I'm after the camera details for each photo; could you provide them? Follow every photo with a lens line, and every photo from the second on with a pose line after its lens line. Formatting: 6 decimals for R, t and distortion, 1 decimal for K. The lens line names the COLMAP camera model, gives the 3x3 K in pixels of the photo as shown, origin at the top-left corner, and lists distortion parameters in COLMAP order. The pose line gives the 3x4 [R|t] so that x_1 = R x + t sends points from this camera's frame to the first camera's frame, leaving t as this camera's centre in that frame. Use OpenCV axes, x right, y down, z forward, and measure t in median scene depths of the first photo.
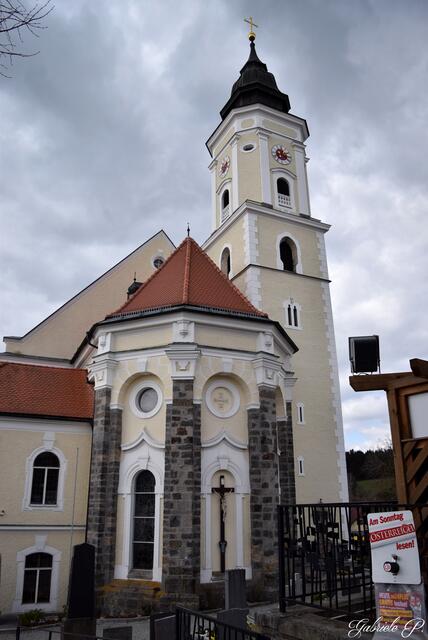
lens RADIAL K [[512.1, 0, 214.0], [0, 512.1, 320.0], [0, 0, 1]] dist [-0.073221, 0.000530]
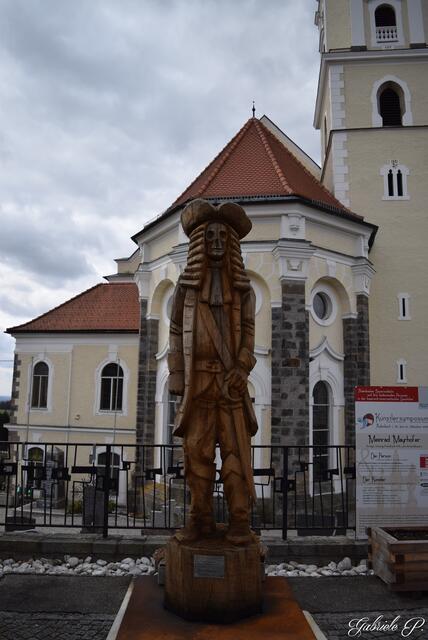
lens RADIAL K [[512.1, 0, 214.0], [0, 512.1, 320.0], [0, 0, 1]] dist [-0.073221, 0.000530]
pose [[0.826132, -0.065795, -0.559623, 0.455769], [0.167809, 0.976823, 0.132879, 0.062143], [0.537910, -0.203686, 0.818025, 0.241515]]
